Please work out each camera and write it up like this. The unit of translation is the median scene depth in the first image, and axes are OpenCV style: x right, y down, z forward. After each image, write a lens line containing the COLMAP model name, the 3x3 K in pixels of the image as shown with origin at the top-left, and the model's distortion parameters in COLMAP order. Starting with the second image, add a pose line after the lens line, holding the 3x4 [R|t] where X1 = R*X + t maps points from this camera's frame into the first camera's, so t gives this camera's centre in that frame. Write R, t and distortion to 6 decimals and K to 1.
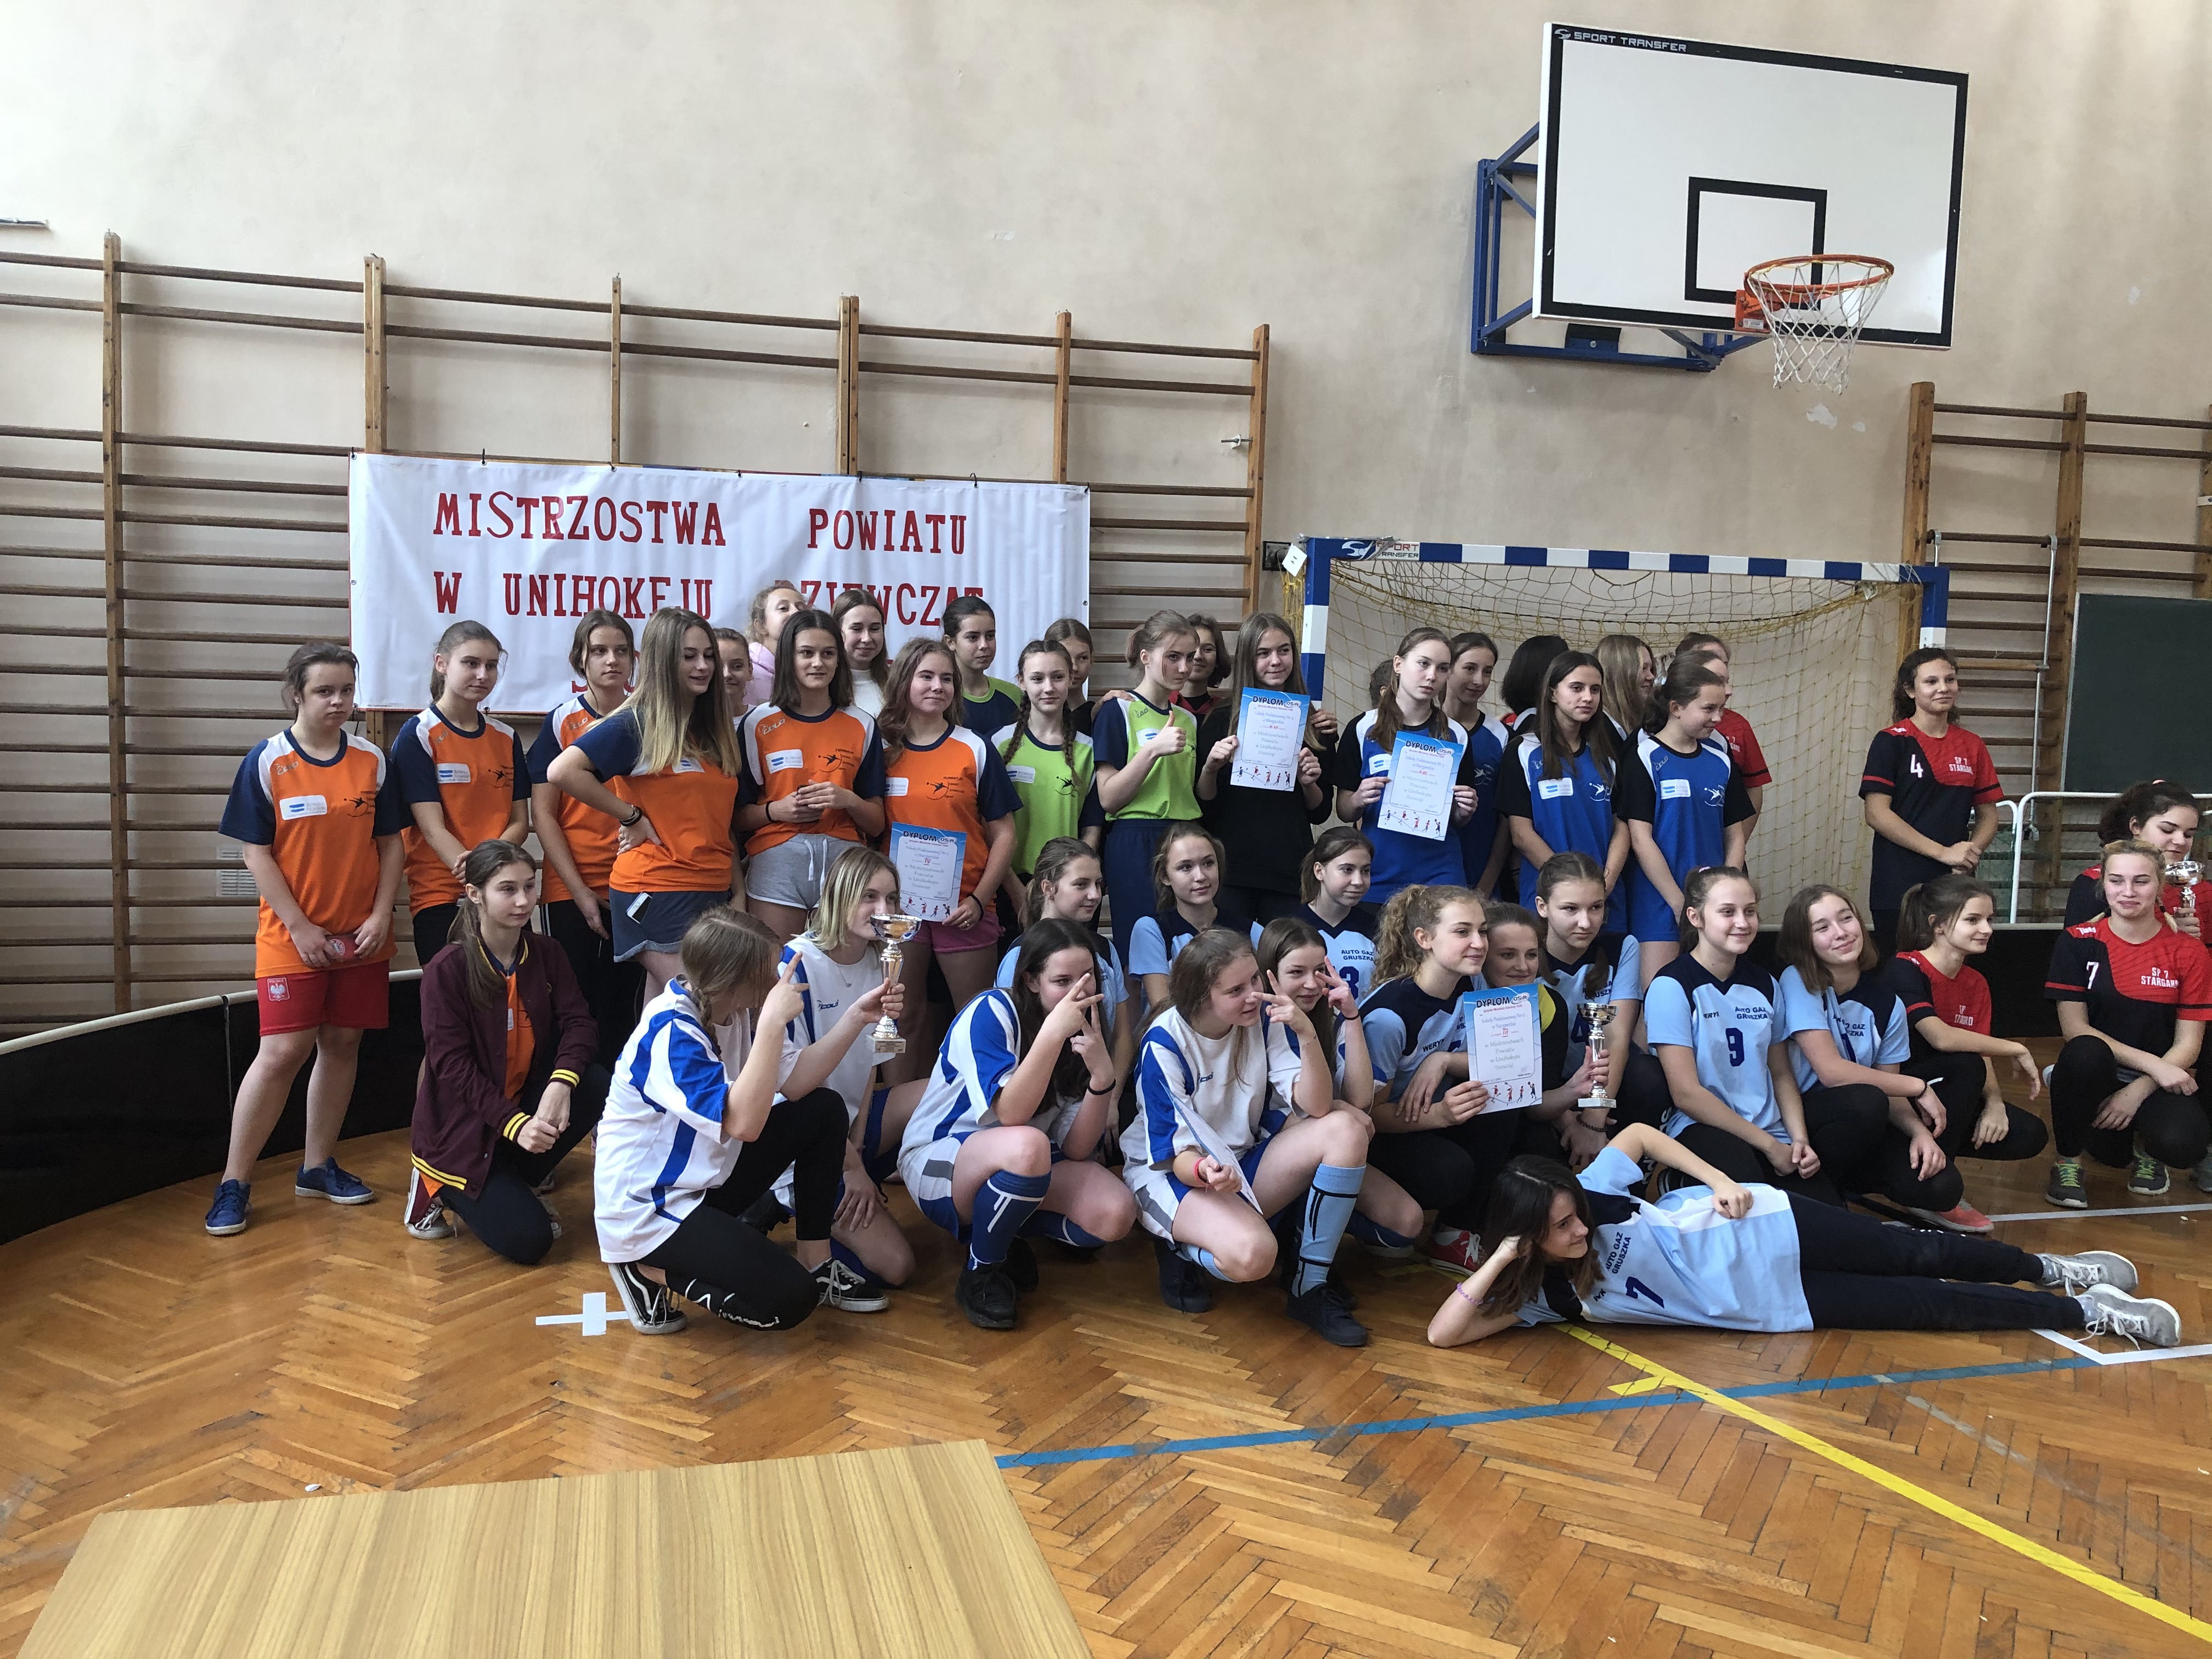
lens RADIAL K [[1816.1, 0, 1101.8], [0, 1816.1, 832.8], [0, 0, 1]] dist [0.050777, -0.077182]
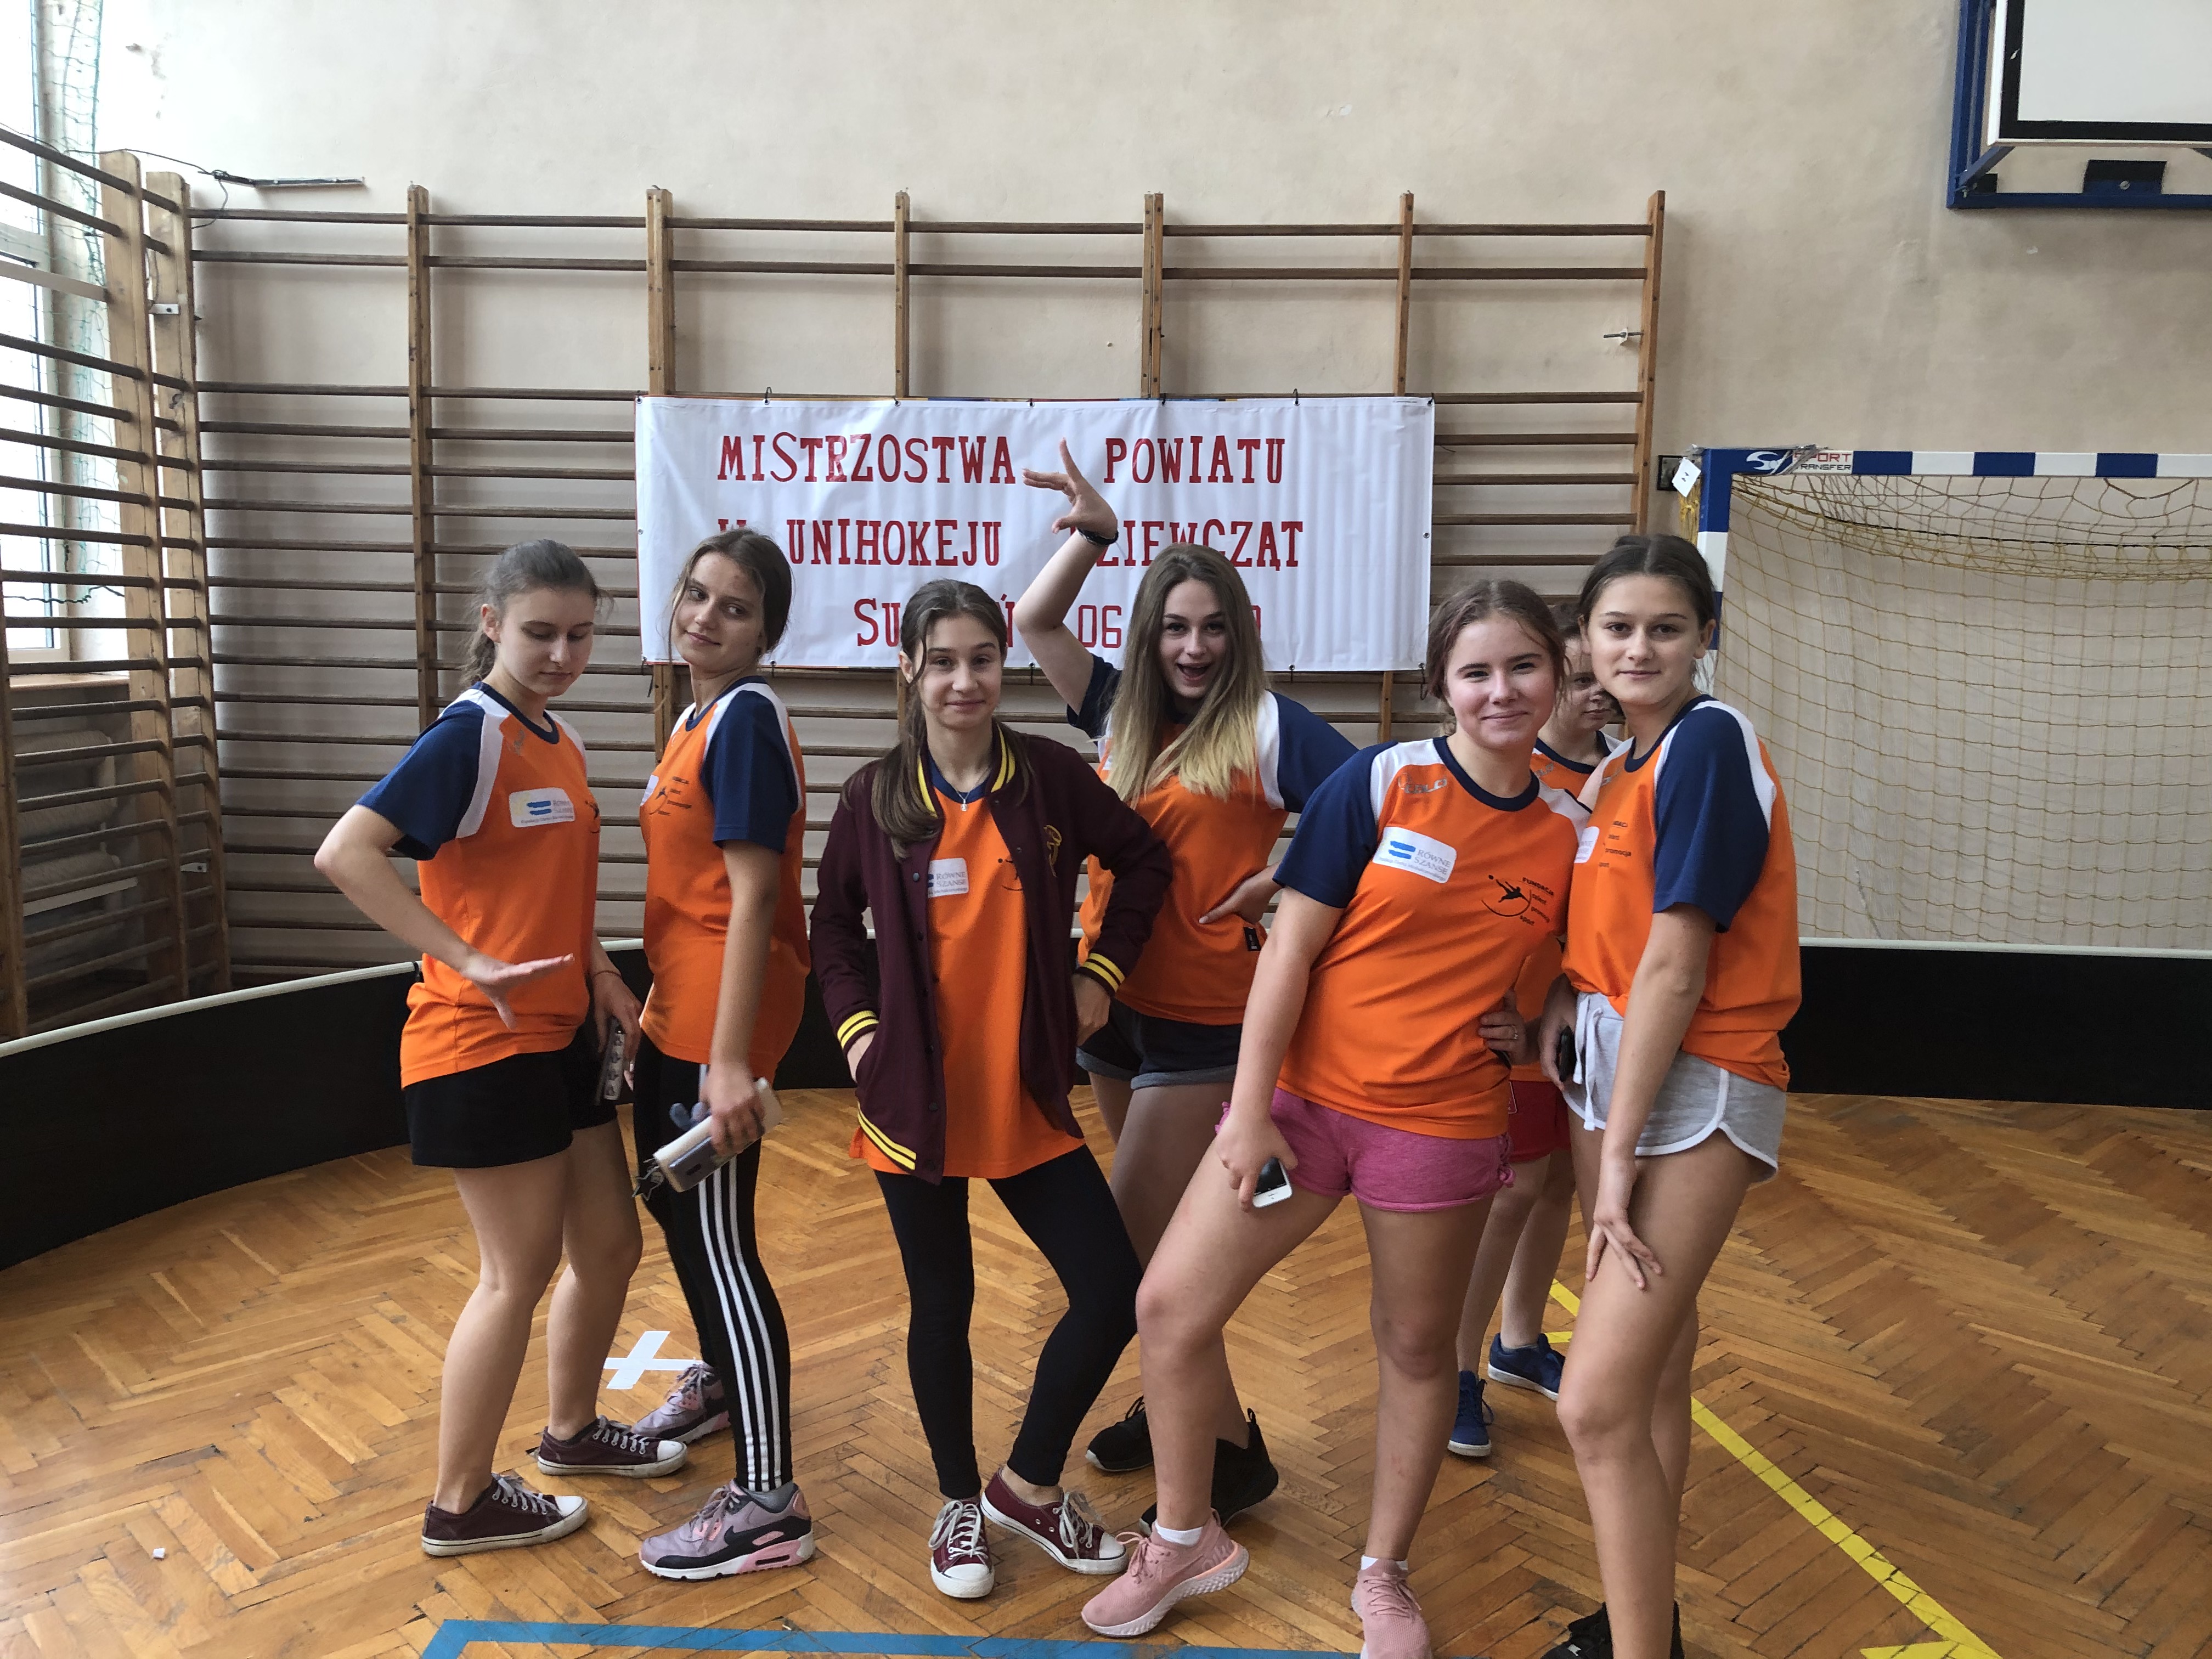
lens RADIAL K [[1816.1, 0, 1101.8], [0, 1816.1, 832.8], [0, 0, 1]] dist [0.050777, -0.077182]
pose [[0.953077, 0.025924, -0.301615, 0.113355], [-0.018389, 0.999444, 0.027797, -0.009503], [0.302168, -0.020947, 0.953025, 0.146789]]
